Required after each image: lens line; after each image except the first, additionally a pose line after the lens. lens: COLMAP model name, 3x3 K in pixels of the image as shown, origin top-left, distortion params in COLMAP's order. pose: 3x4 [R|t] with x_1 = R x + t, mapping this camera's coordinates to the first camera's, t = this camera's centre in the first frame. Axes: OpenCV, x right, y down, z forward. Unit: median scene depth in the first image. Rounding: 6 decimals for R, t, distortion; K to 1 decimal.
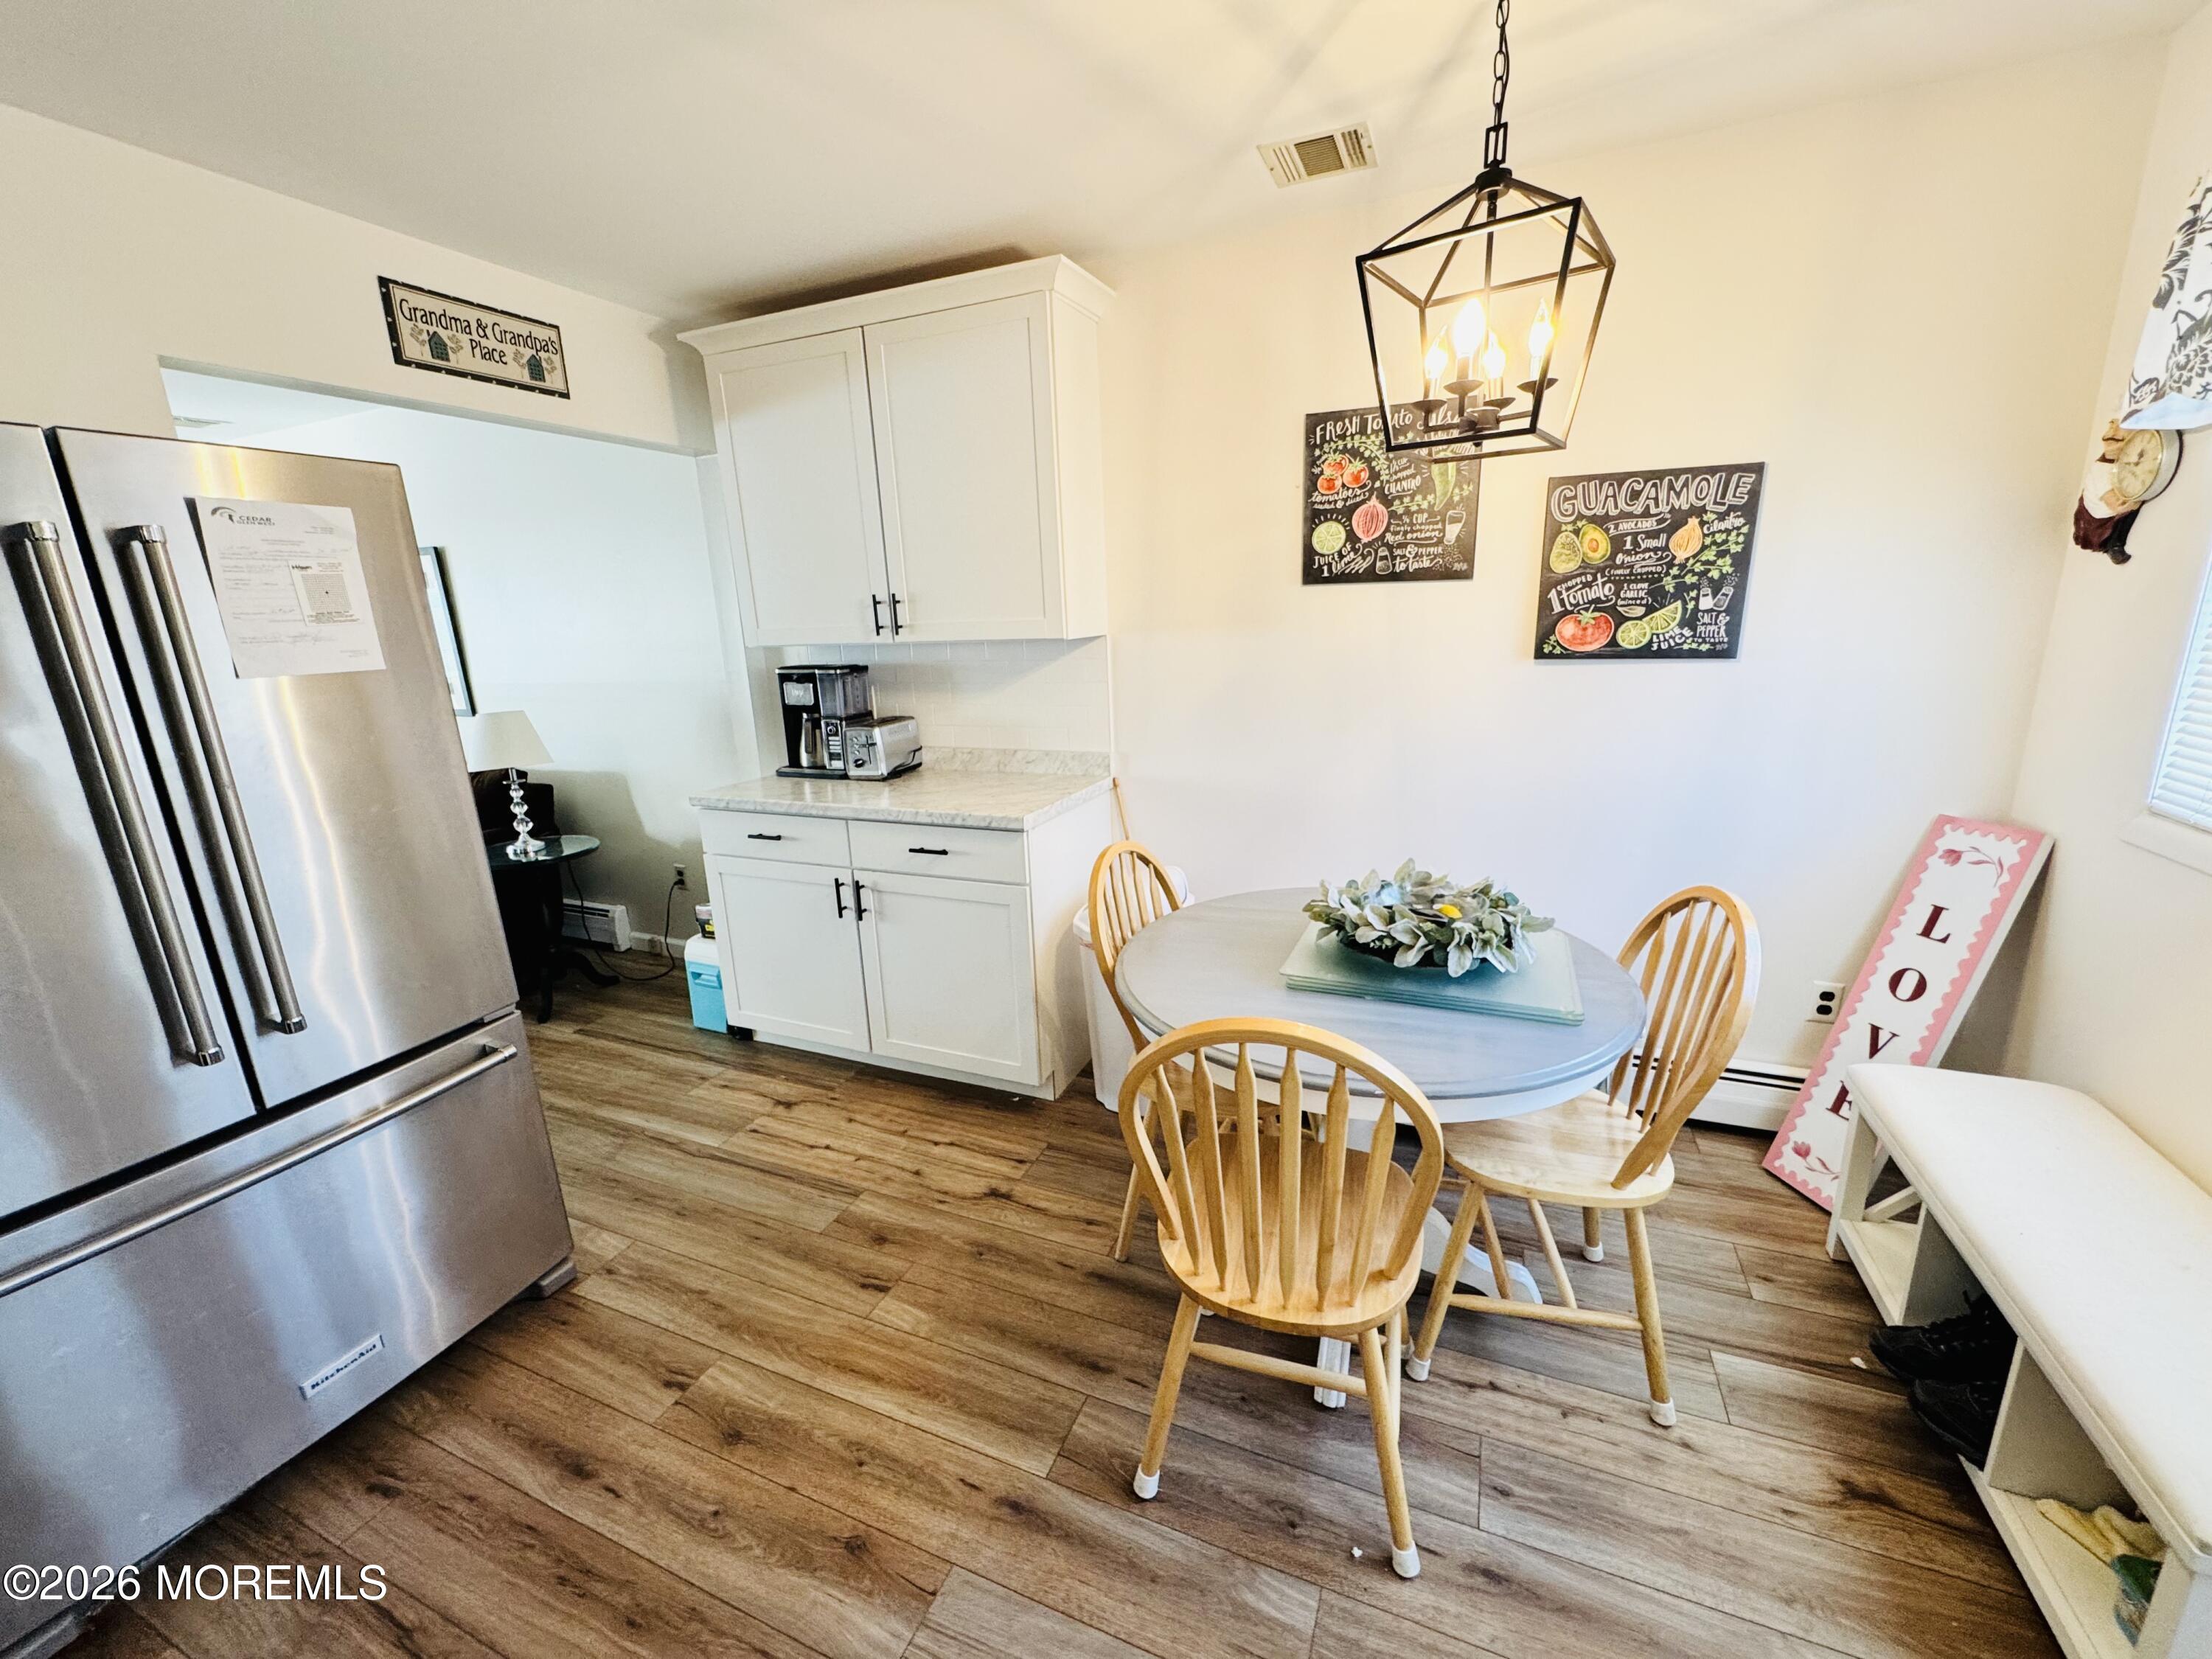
lens RADIAL K [[879.3, 0, 1105.7], [0, 879.3, 834.0], [0, 0, 1]] dist [-0.019829, 0.000033]
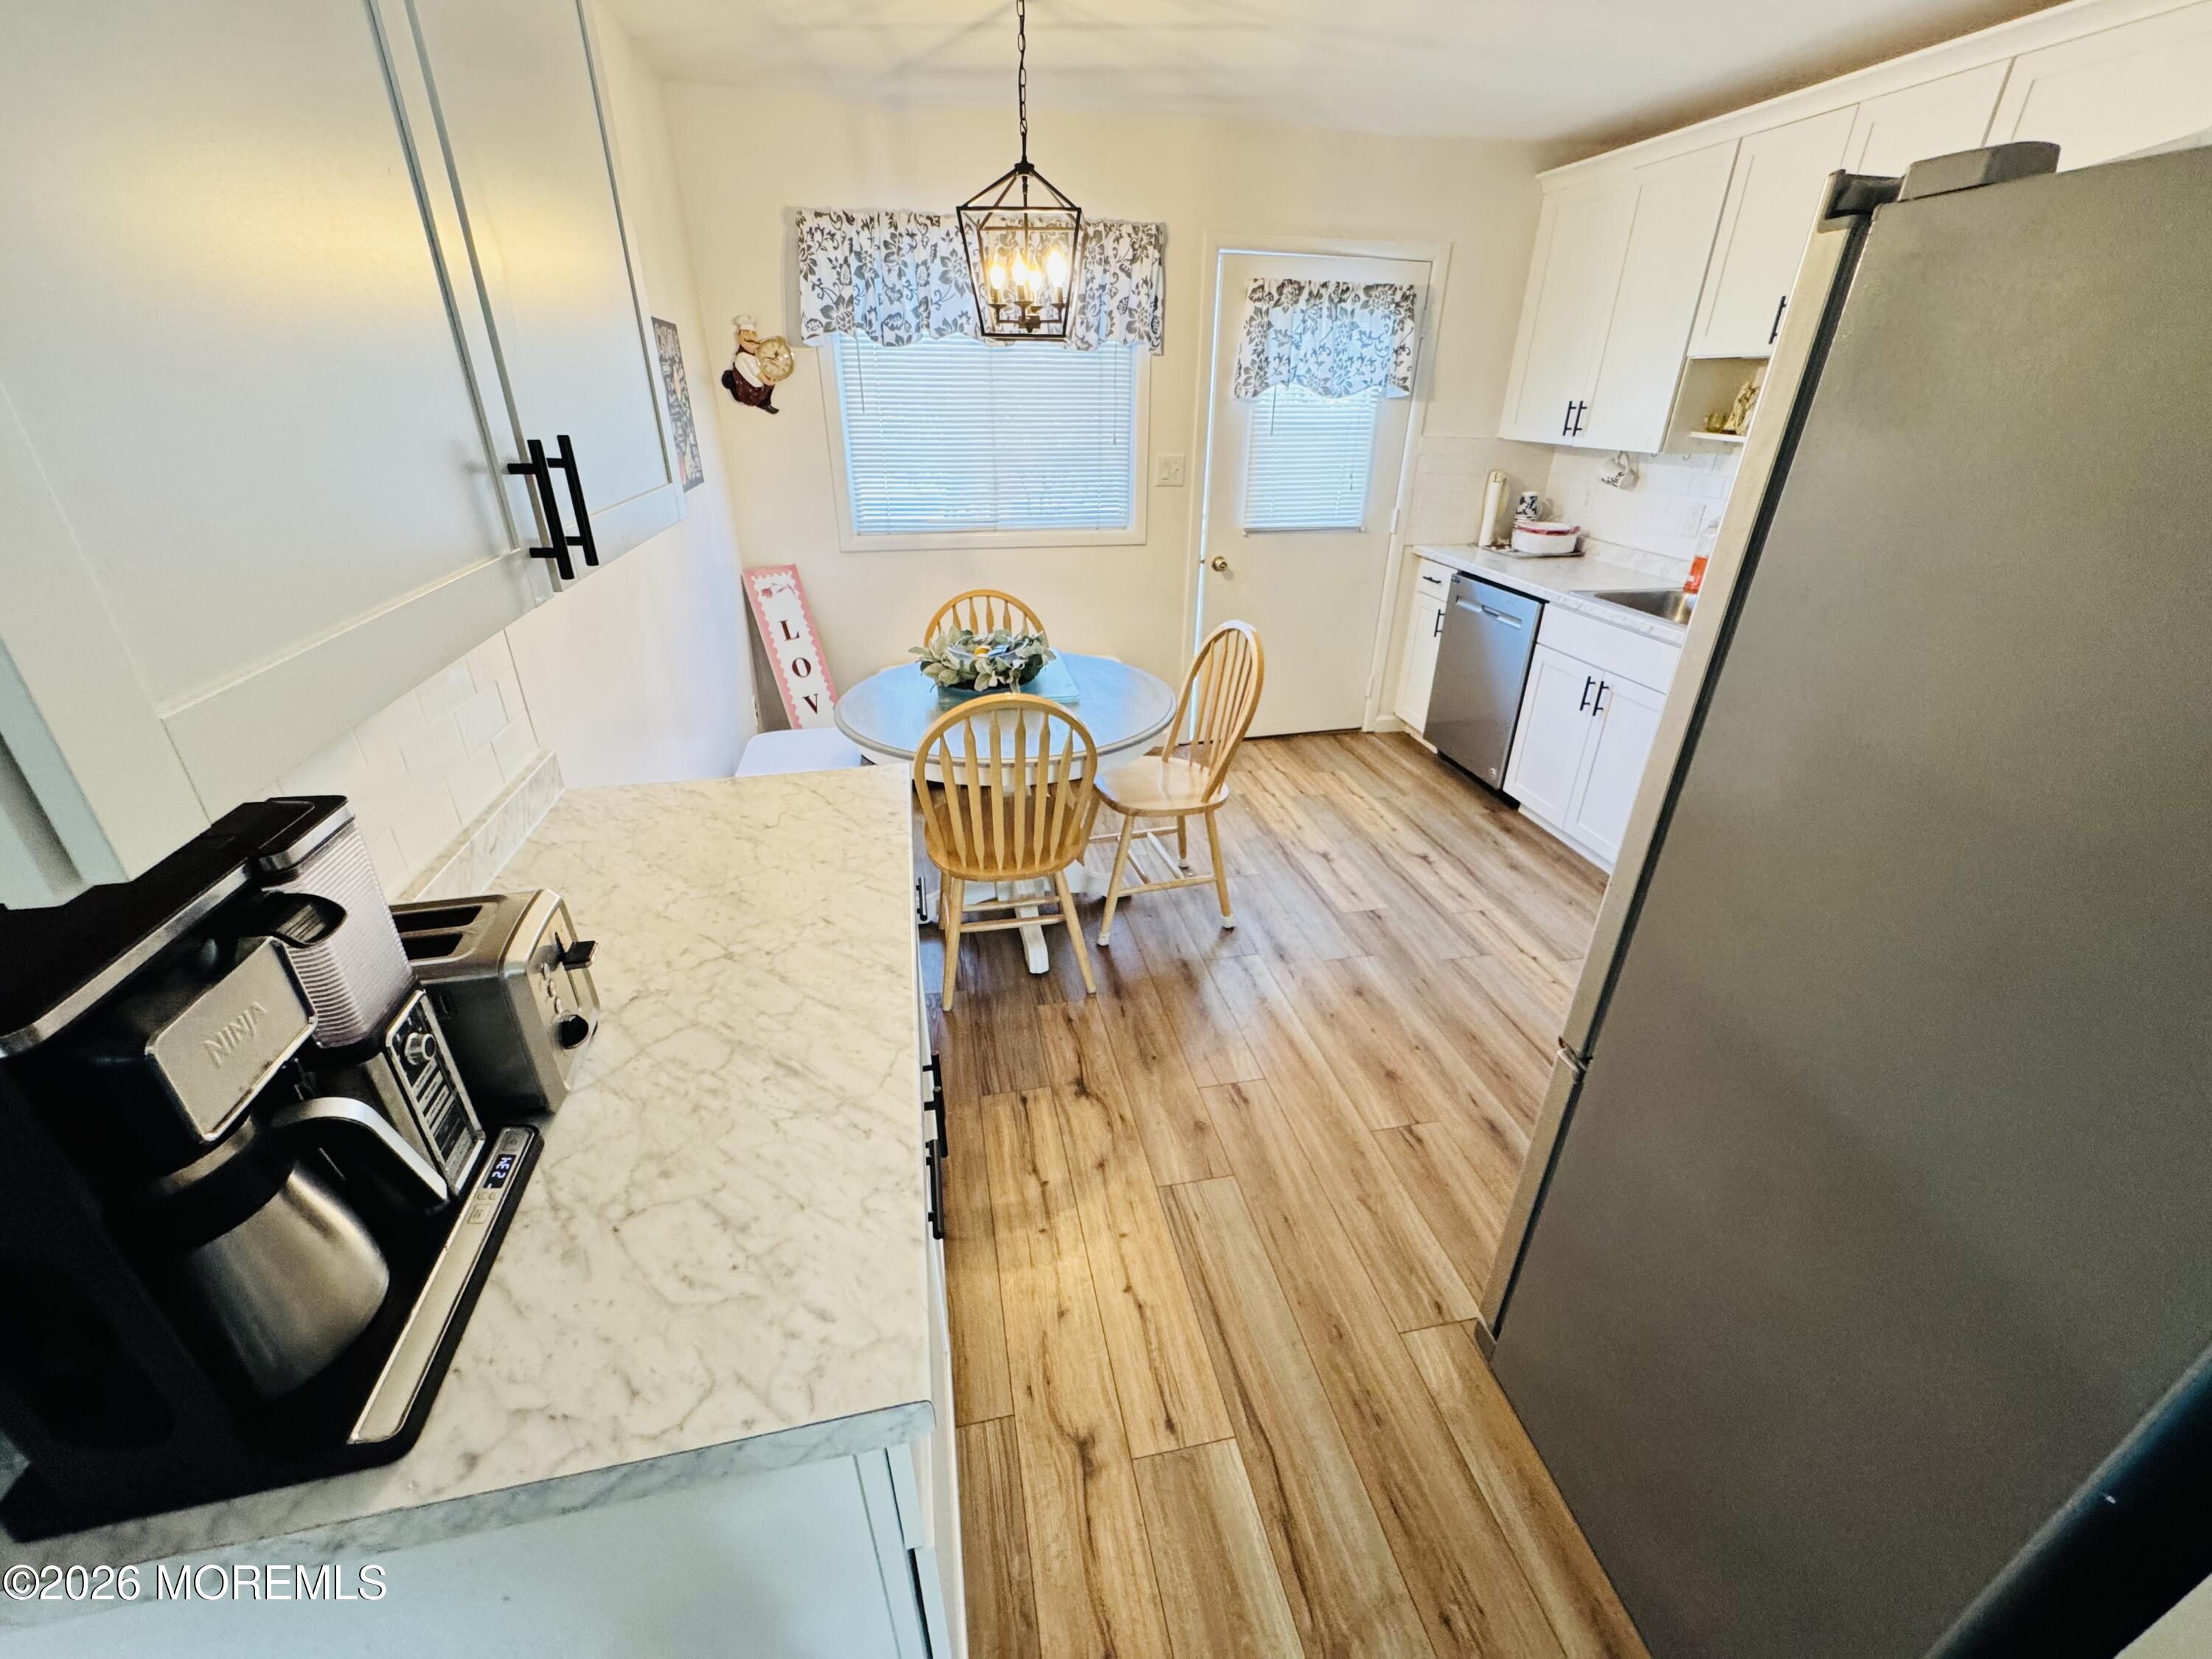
lens RADIAL K [[879.3, 0, 1103.7], [0, 879.3, 823.2], [0, 0, 1]] dist [-0.019829, 0.000033]
pose [[-0.569928, -0.337745, 0.749073, -0.859589], [0.213308, 0.819554, 0.531818, -0.383549], [-0.793525, 0.462881, -0.395043, 1.376870]]
